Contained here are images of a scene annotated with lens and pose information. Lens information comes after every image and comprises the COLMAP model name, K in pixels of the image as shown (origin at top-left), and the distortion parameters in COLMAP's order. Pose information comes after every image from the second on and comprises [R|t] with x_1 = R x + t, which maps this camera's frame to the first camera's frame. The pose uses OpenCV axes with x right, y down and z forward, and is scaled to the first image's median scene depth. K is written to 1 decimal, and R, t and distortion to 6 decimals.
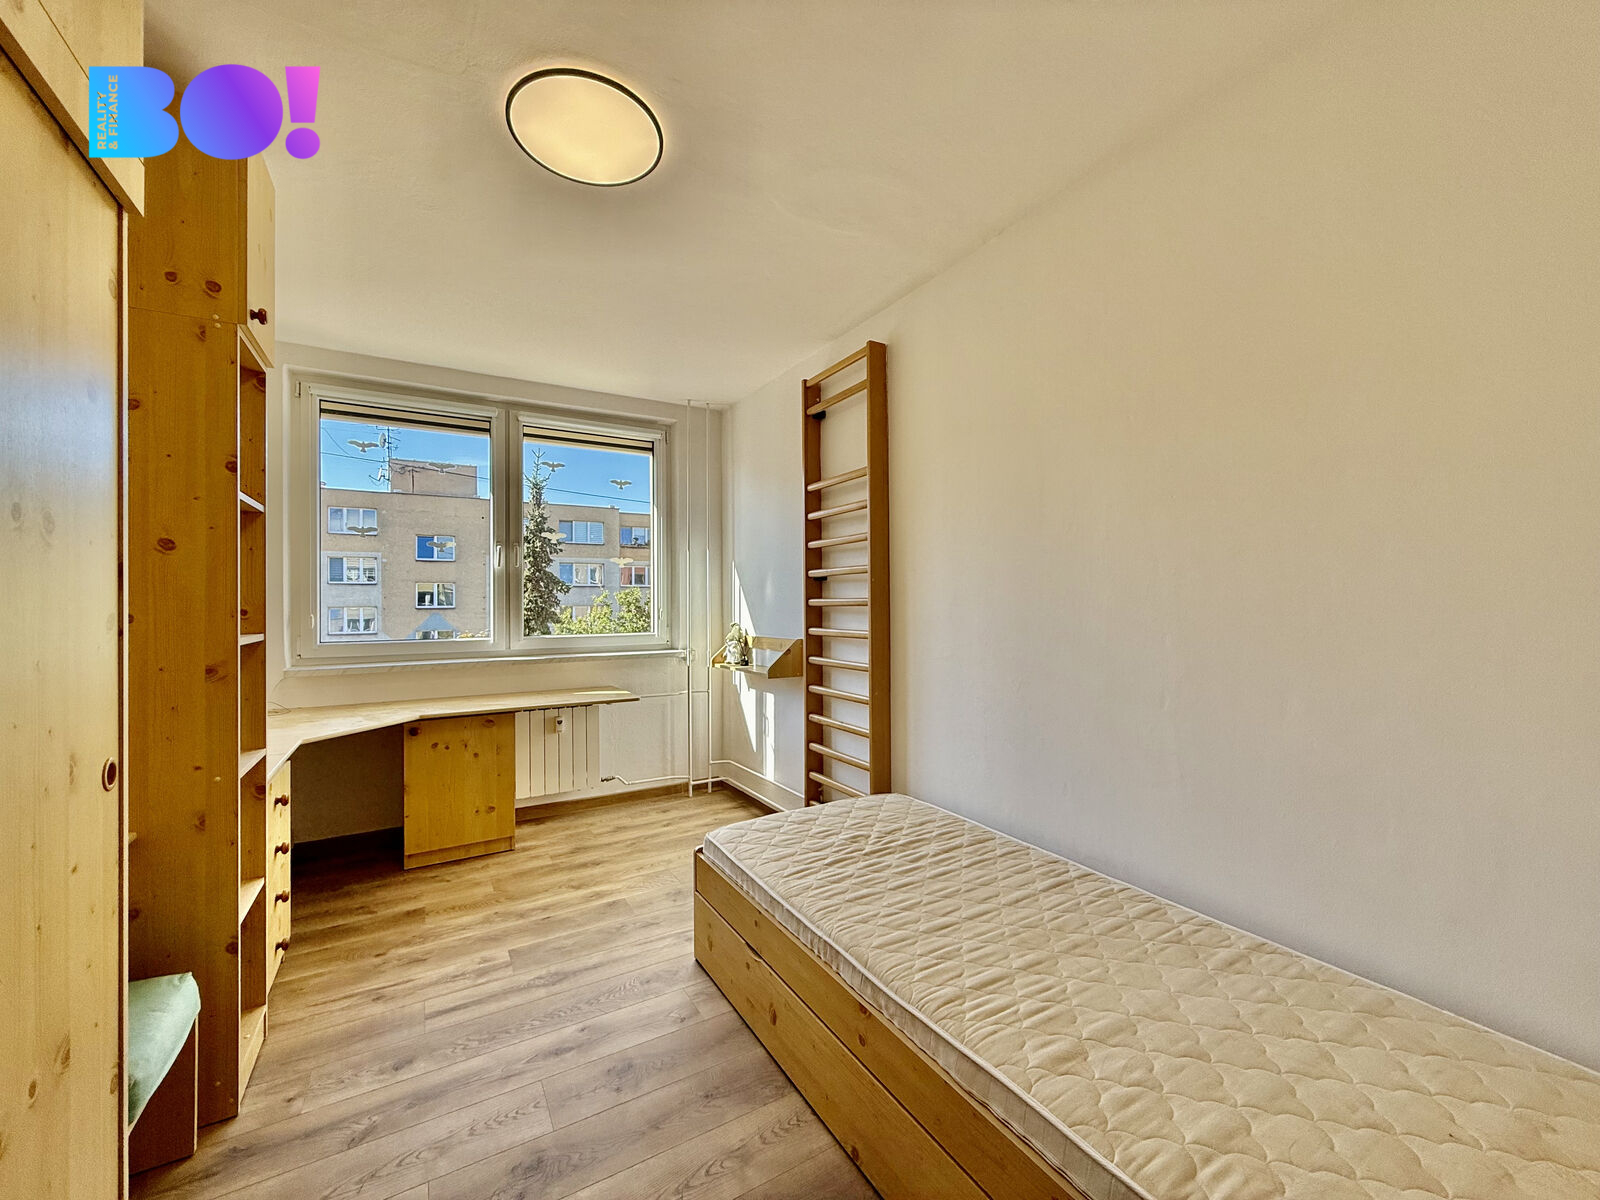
lens RADIAL K [[637.0, 0, 800.2], [0, 637.0, 601.5], [0, 0, 1]] dist [-0.001650, -0.000308]
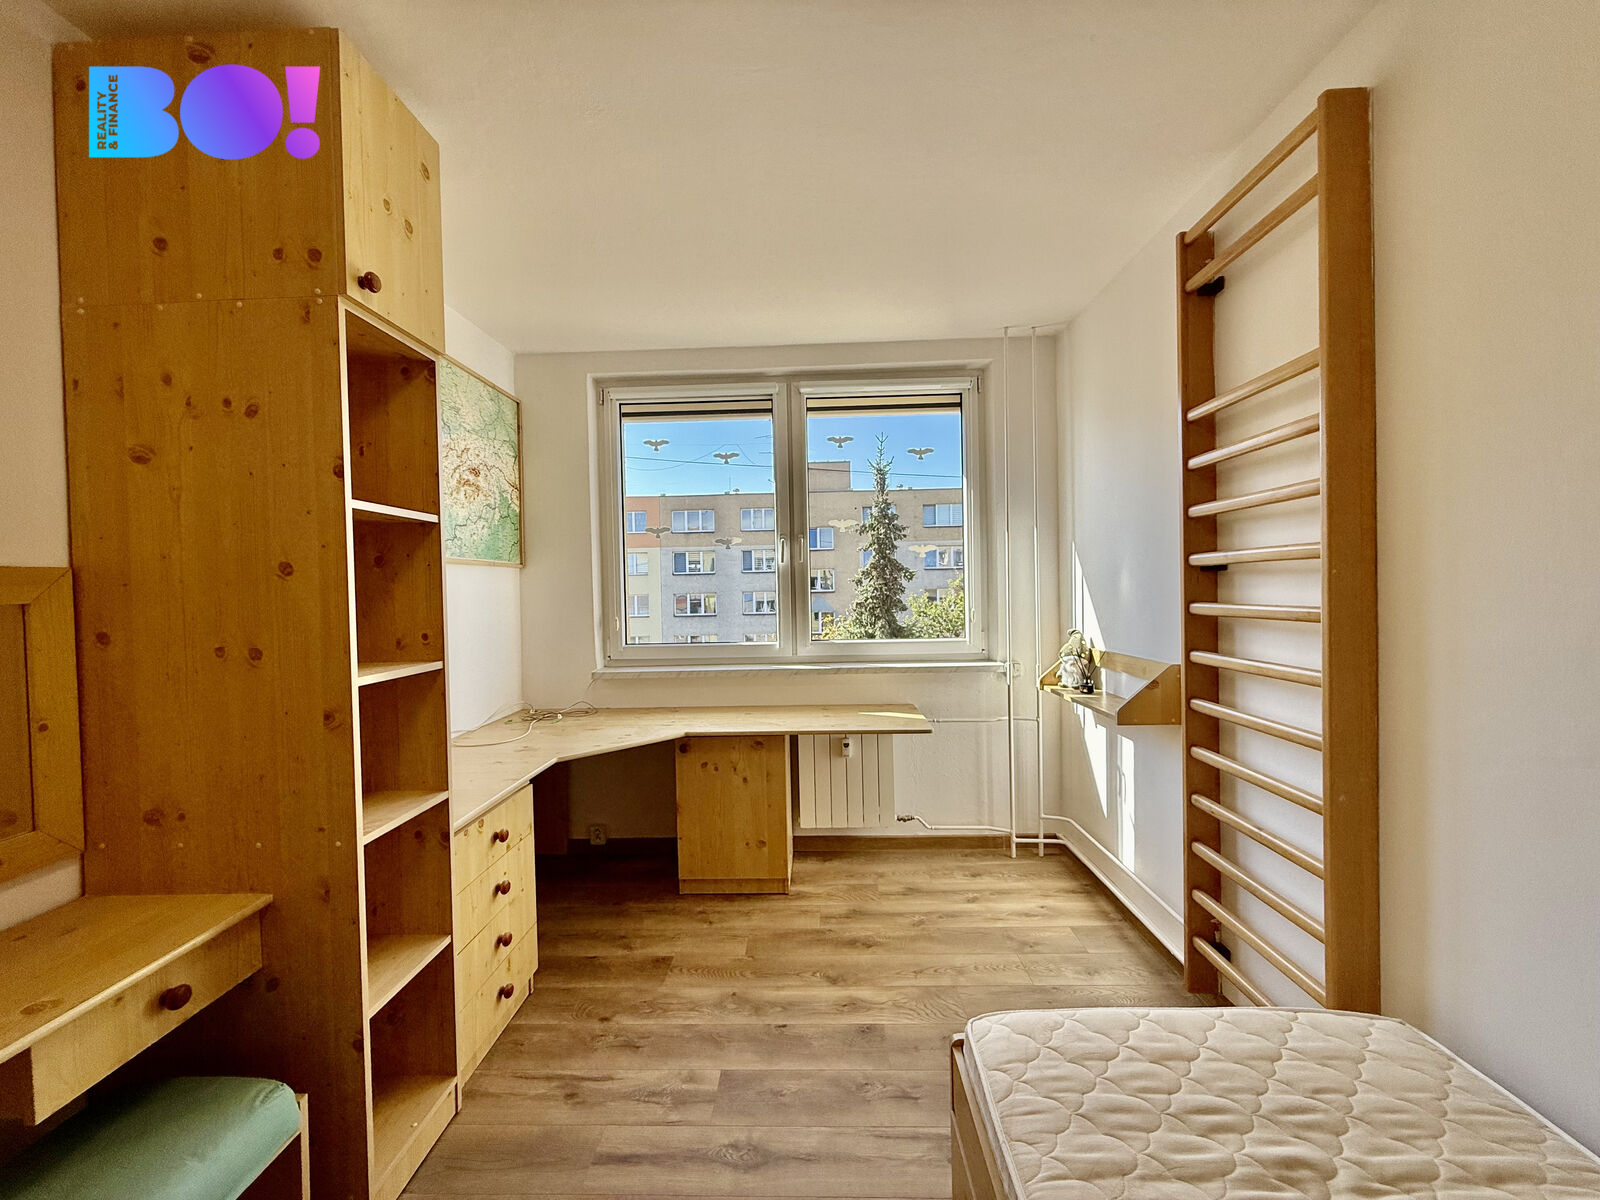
lens RADIAL K [[637.0, 0, 794.8], [0, 637.0, 599.2], [0, 0, 1]] dist [-0.001650, -0.000308]
pose [[0.841319, -0.001940, -0.540536, 0.024120], [0.016318, 0.999629, 0.021811, -0.026723], [0.540293, -0.027171, 0.841038, 0.306482]]
